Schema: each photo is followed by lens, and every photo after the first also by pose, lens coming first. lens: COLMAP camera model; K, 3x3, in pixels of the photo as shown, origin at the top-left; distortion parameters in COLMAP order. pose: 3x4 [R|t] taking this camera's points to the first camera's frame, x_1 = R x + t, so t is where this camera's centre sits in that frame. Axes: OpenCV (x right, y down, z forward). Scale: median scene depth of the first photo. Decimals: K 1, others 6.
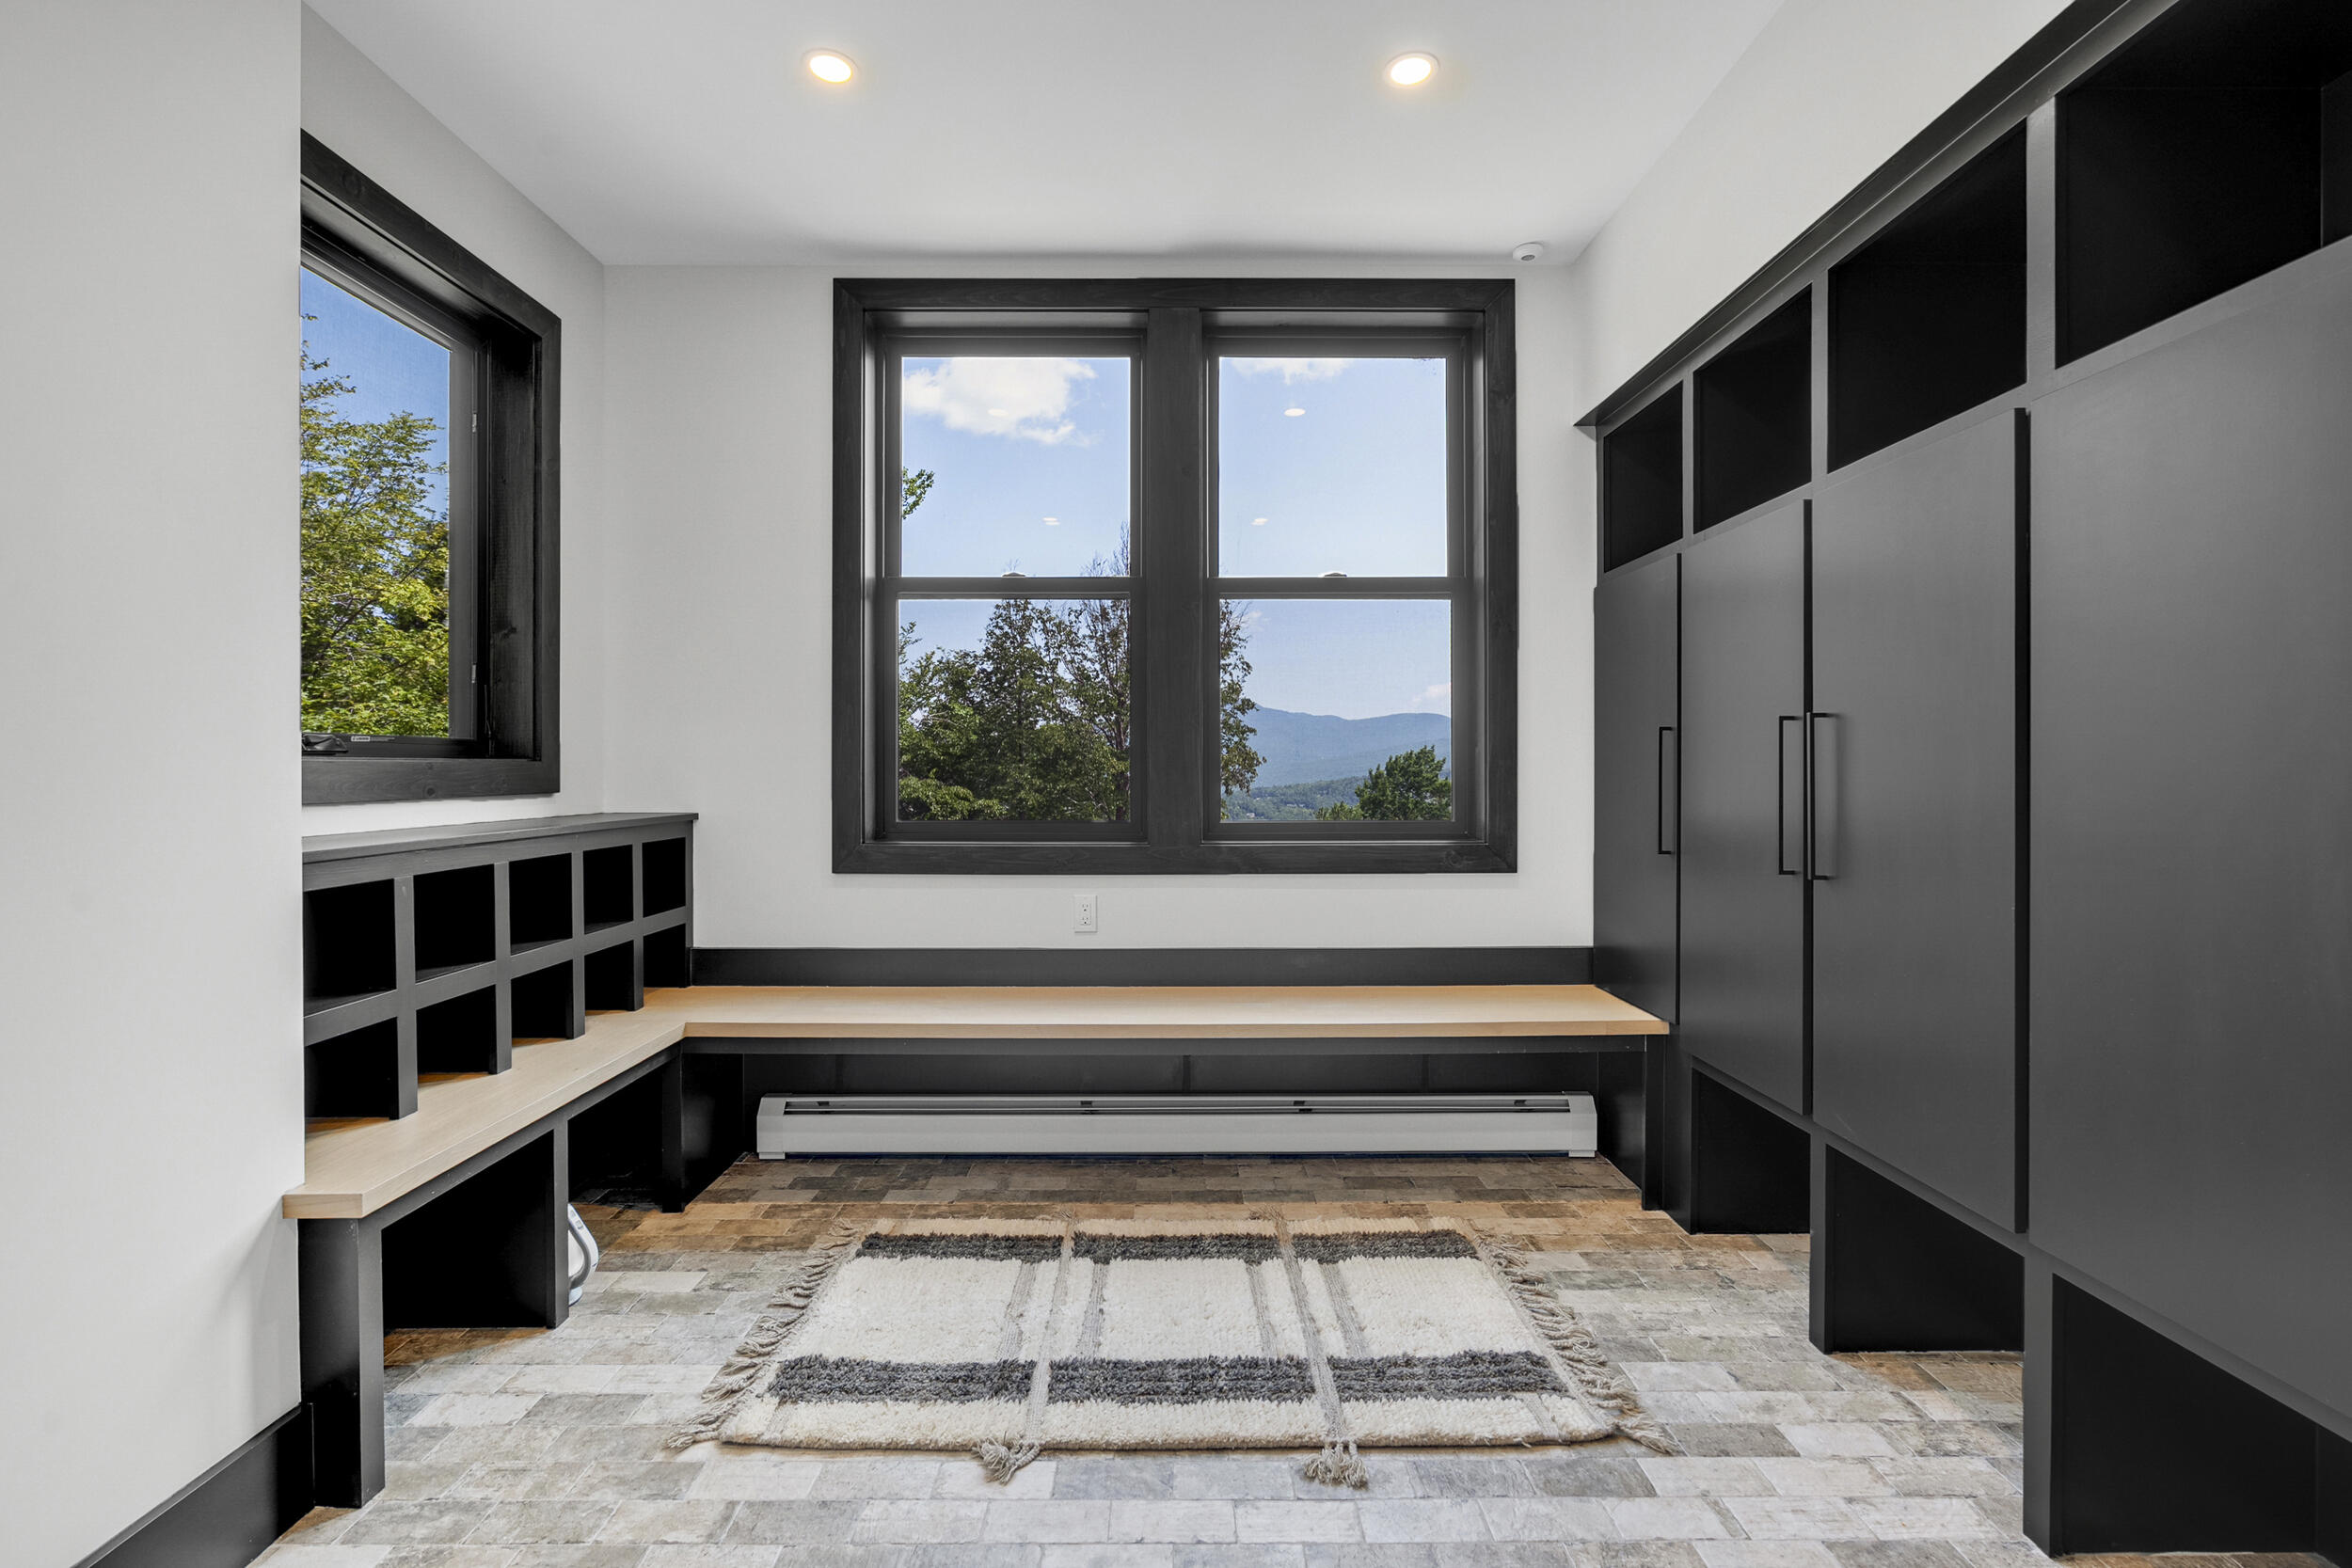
lens RADIAL K [[1068.1, 0, 1177.1], [0, 1068.1, 762.8], [0, 0, 1]] dist [-0.004070, 0.000113]
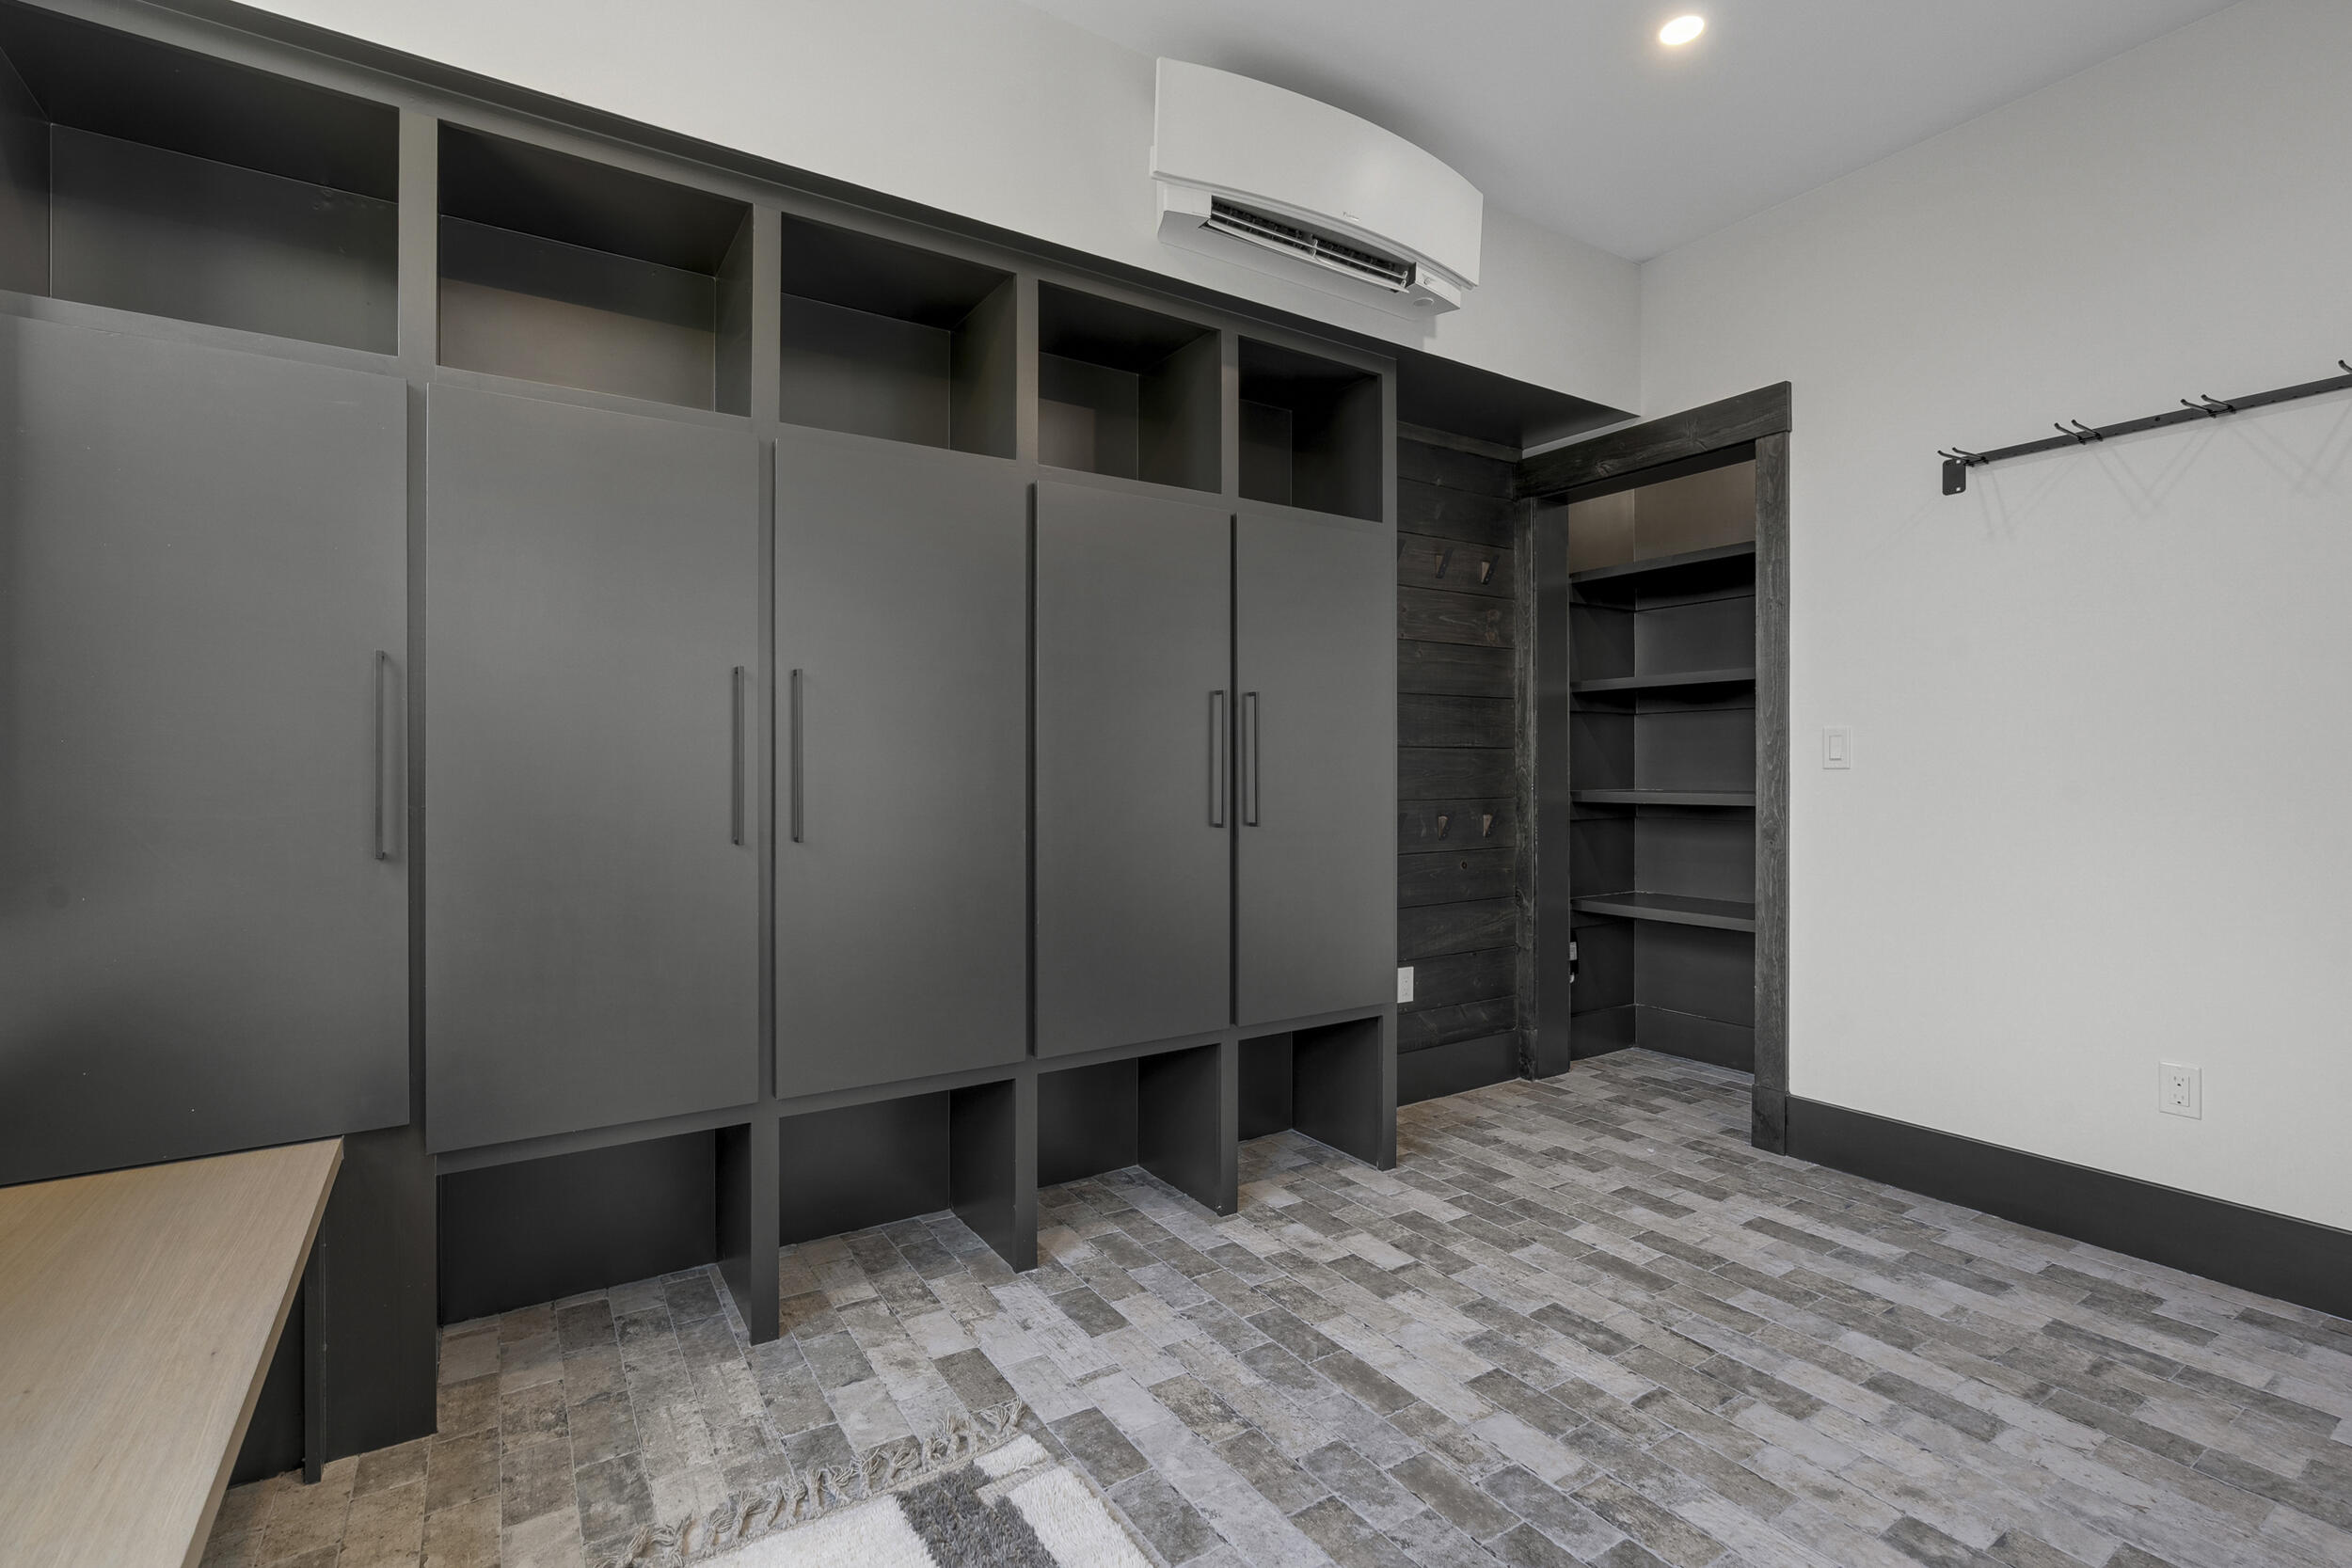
lens RADIAL K [[1068.1, 0, 1177.1], [0, 1068.1, 762.8], [0, 0, 1]] dist [-0.004070, 0.000113]
pose [[-0.541929, 0.009284, 0.840373, -0.408255], [-0.003267, 0.999908, -0.013154, 0.048856], [-0.840418, -0.009874, -0.541849, 1.253203]]
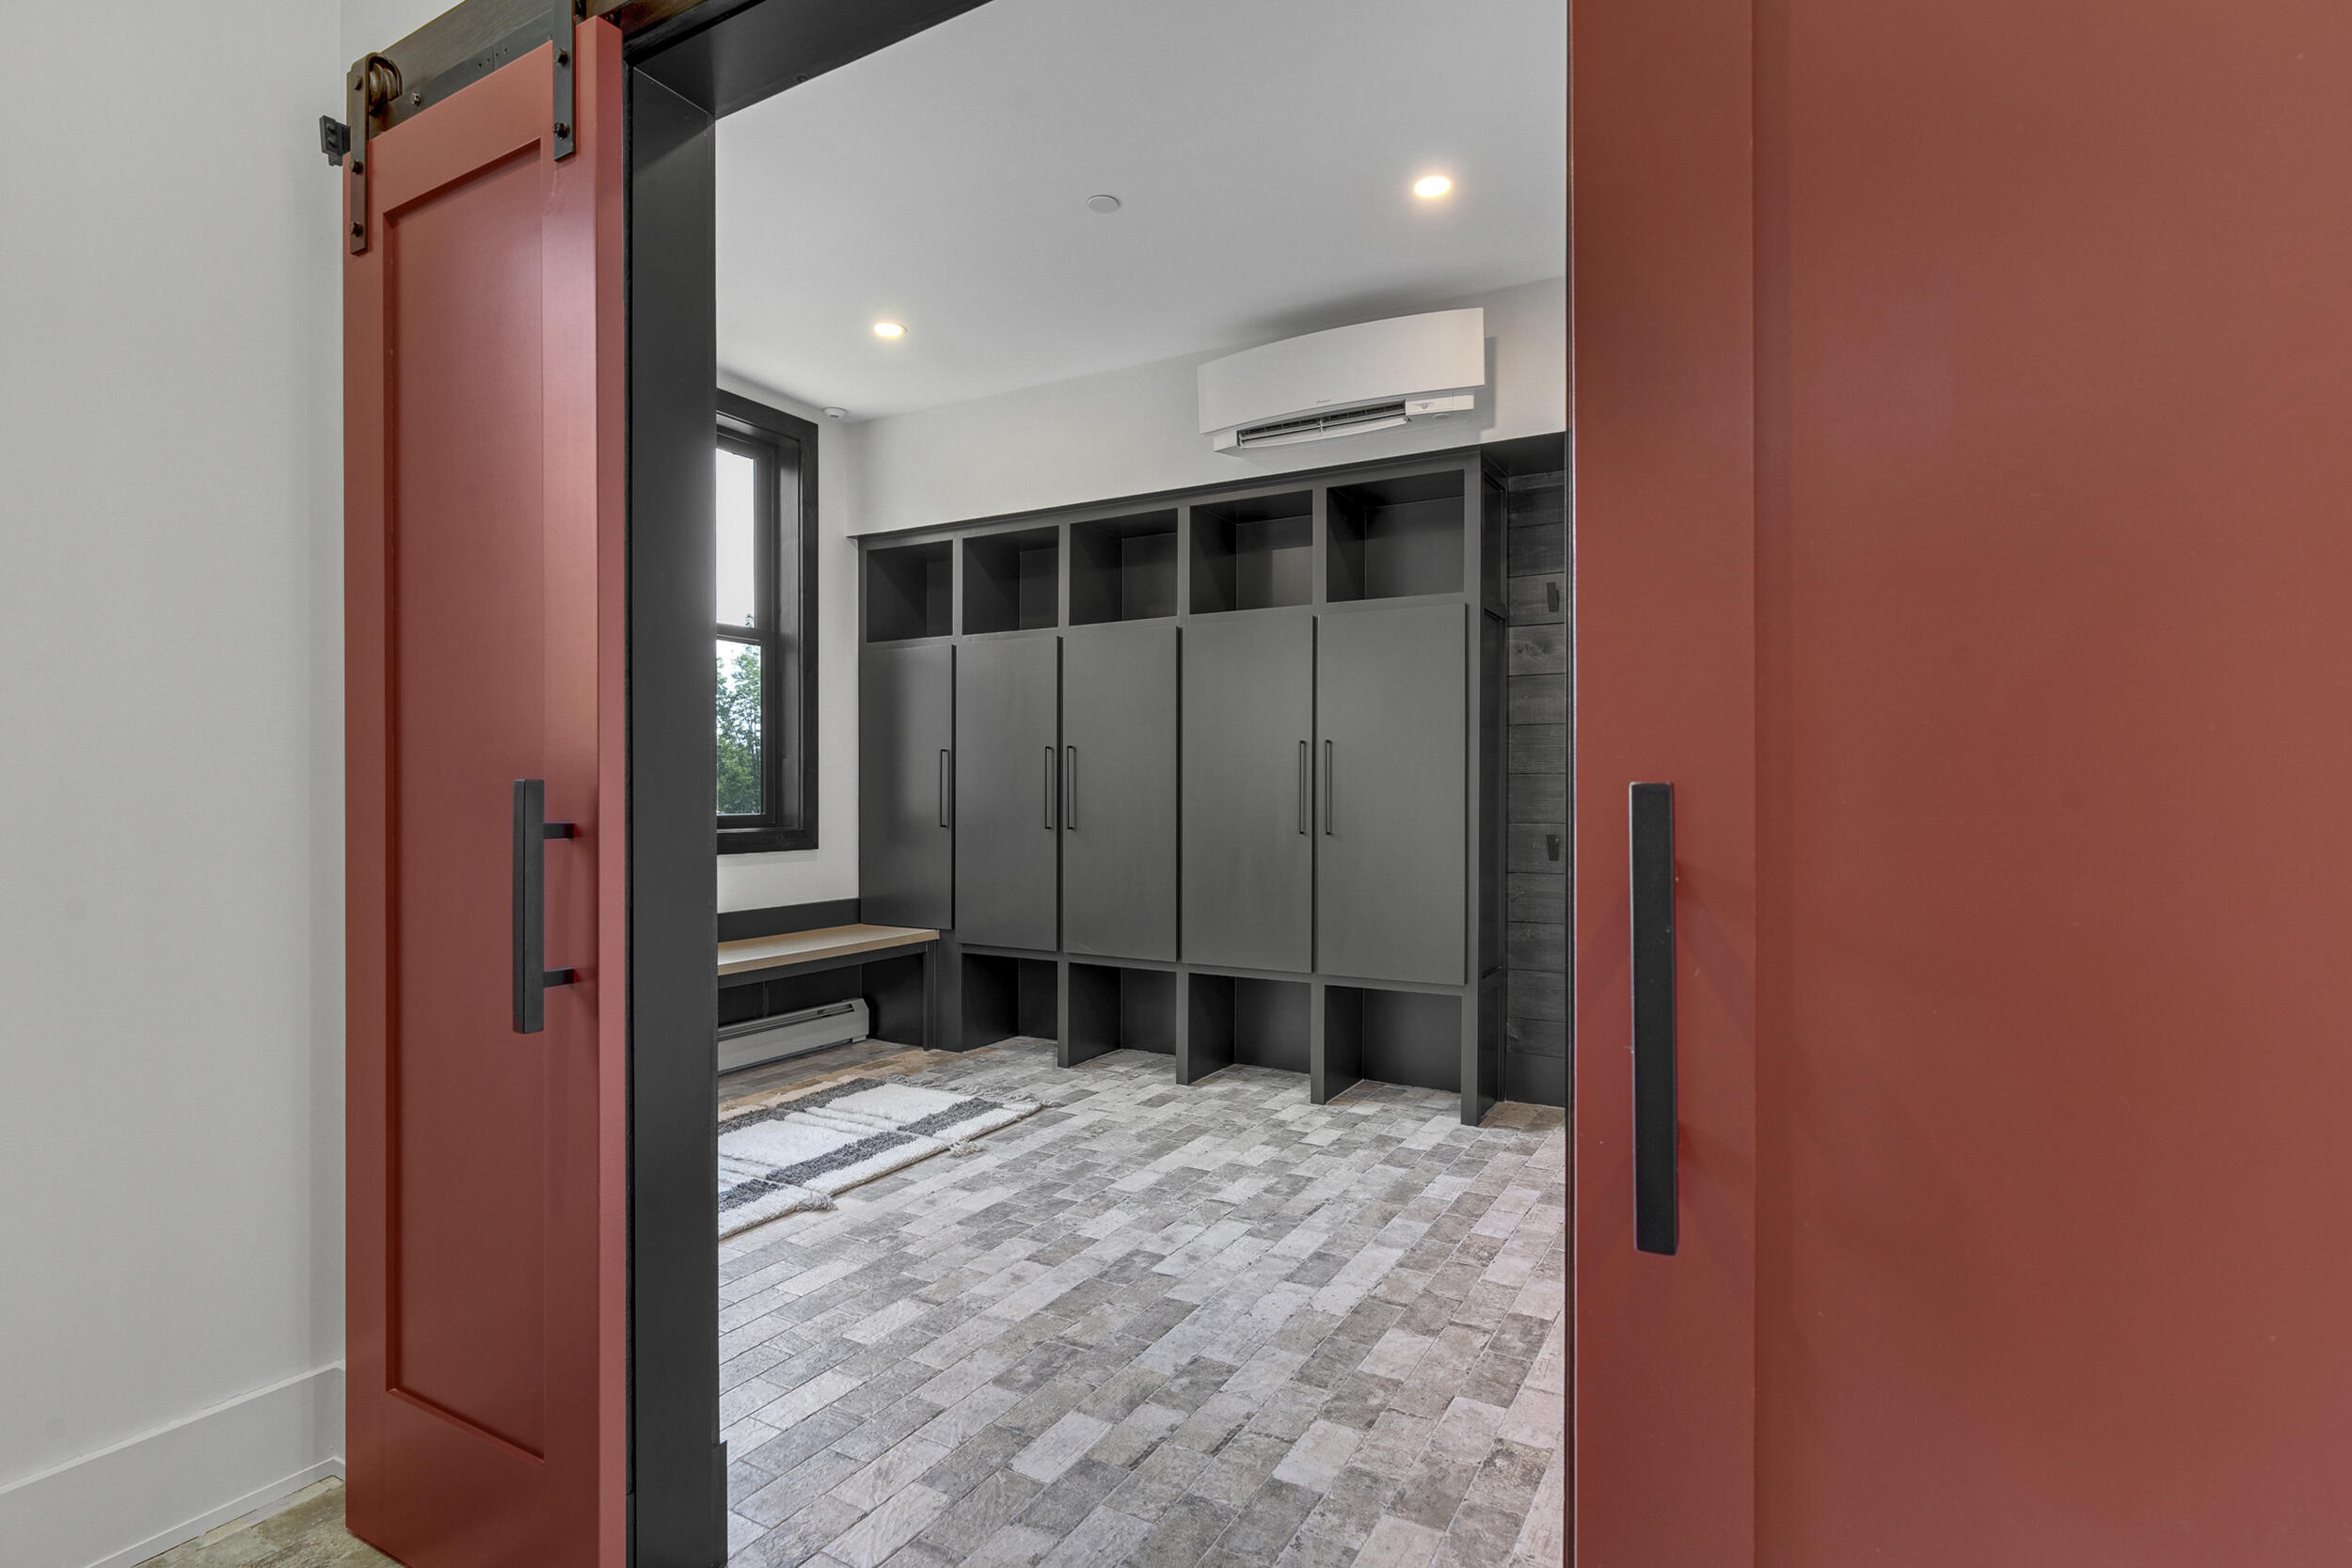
lens RADIAL K [[1157.8, 0, 1189.3], [0, 1157.8, 789.2], [0, 0, 1]] dist [-0.001250, 0.000625]
pose [[0.489698, 0.005326, 0.871876, -1.195547], [-0.006852, 0.999974, -0.002260, 0.038532], [-0.871865, -0.004867, 0.489721, -0.260590]]
